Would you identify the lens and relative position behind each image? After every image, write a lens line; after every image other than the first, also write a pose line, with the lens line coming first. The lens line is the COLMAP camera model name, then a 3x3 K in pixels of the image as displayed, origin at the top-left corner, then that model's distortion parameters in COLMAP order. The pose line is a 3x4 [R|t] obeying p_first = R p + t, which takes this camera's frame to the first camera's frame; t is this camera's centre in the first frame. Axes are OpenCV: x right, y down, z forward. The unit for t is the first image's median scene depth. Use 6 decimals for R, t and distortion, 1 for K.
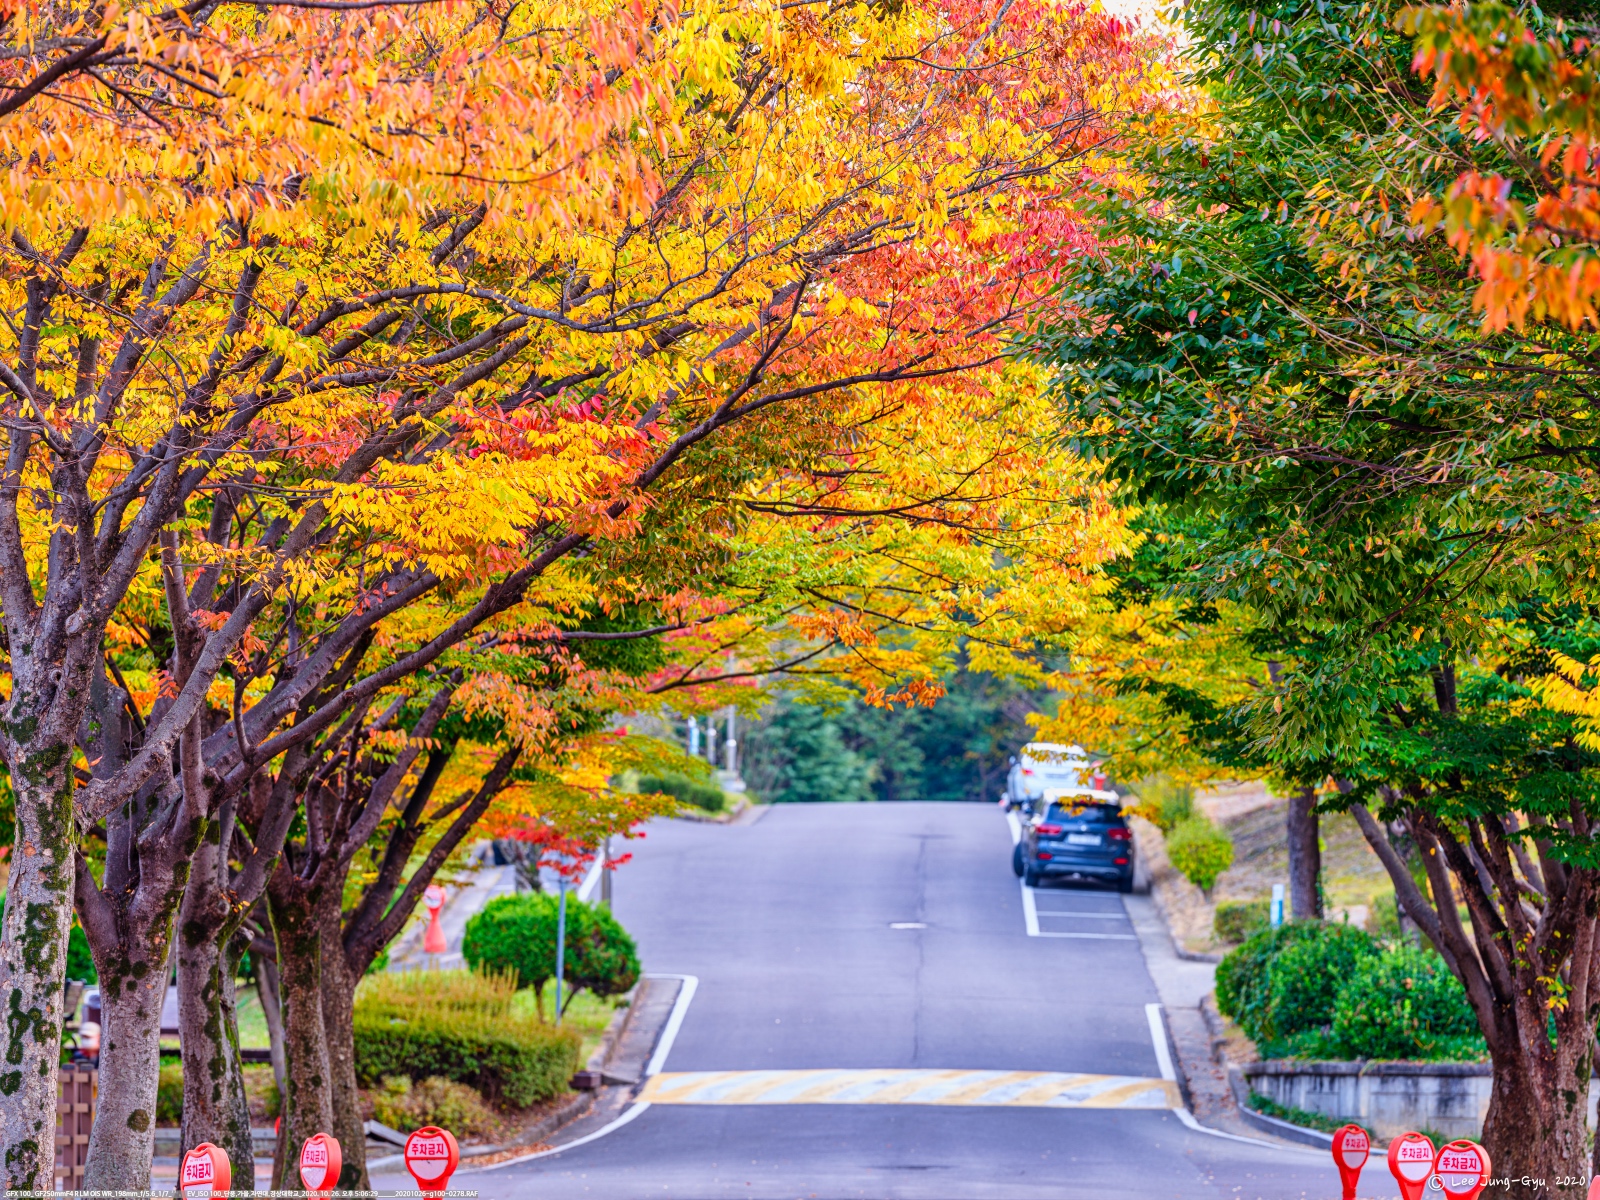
lens RADIAL K [[9072.0, 0, 798.4], [0, 9072.0, 600.7], [0, 0, 1]] dist [-0.044837, 0.000000]
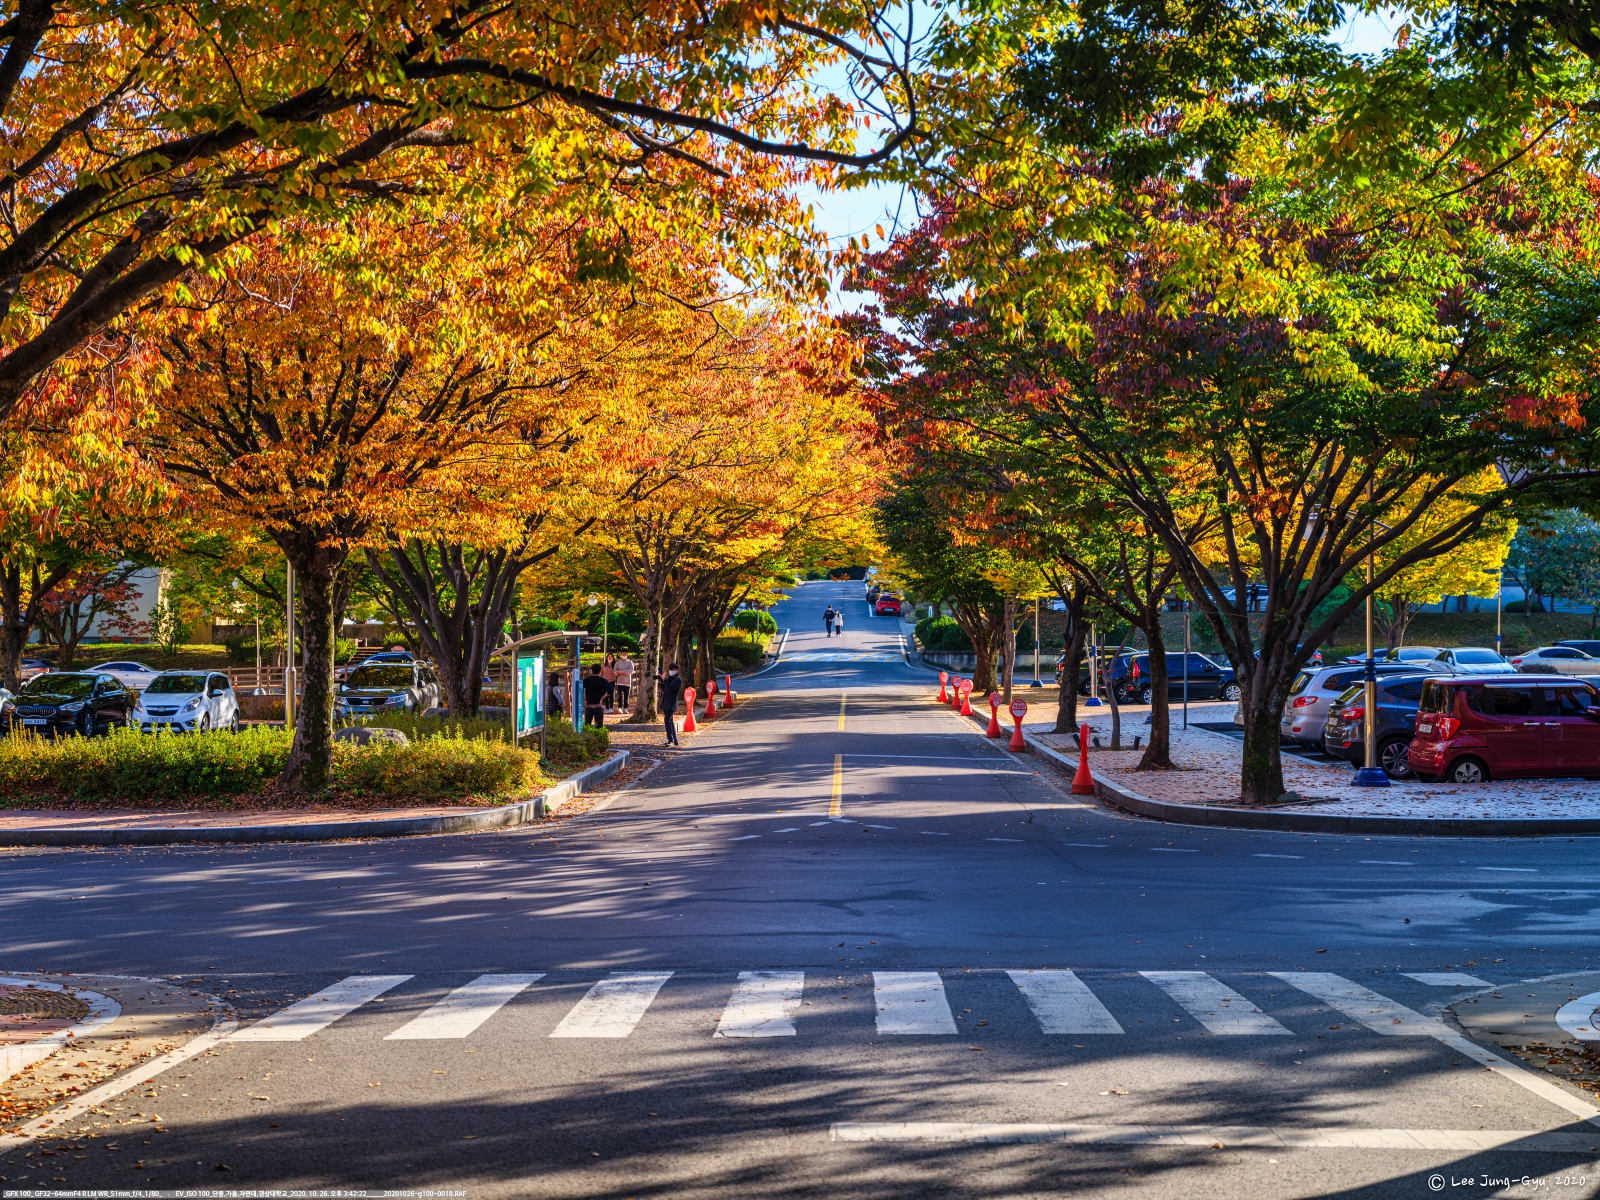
lens RADIAL K [[2349.2, 0, 798.0], [0, 2349.2, 599.6], [0, 0, 1]] dist [0.008035, 0.000000]
pose [[0.999959, -0.006971, -0.005763, -0.002429], [0.007173, 0.999337, 0.035701, -0.019866], [0.005510, -0.035741, 0.999346, -0.139639]]
